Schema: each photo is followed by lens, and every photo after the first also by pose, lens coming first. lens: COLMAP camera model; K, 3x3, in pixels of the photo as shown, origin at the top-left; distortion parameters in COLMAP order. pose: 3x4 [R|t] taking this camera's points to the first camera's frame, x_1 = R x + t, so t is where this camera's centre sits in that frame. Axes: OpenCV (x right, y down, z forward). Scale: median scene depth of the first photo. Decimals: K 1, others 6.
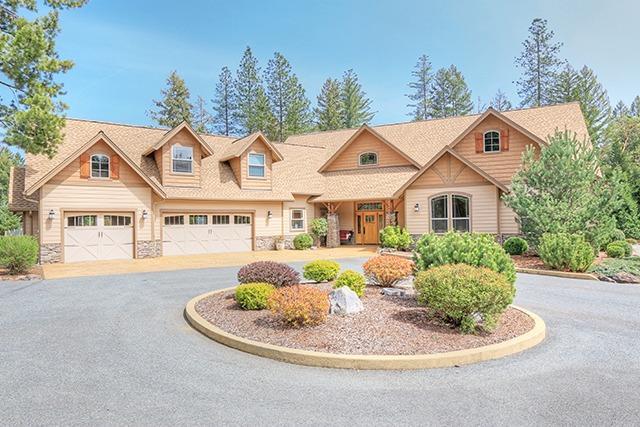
lens RADIAL K [[395.1, 0, 320.8], [0, 395.1, 212.9], [0, 0, 1]] dist [-0.015185, 0.001561]
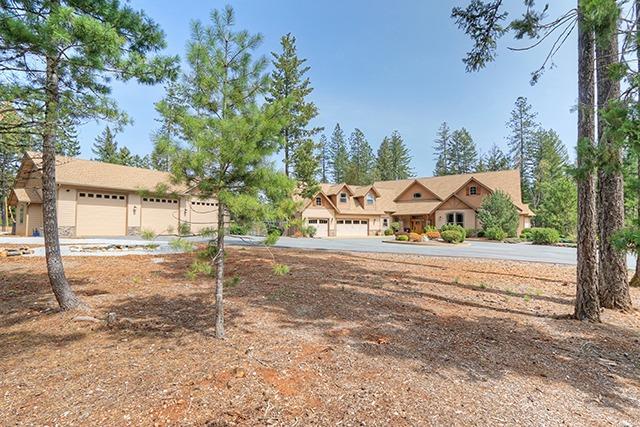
lens RADIAL K [[299.6, 0, 322.5], [0, 299.6, 217.8], [0, 0, 1]] dist [-0.018528, -0.000786]
pose [[0.991414, 0.010376, -0.130348, -0.208765], [-0.011812, 0.999878, -0.010248, 0.011133], [0.130226, 0.011700, 0.991415, -0.807454]]
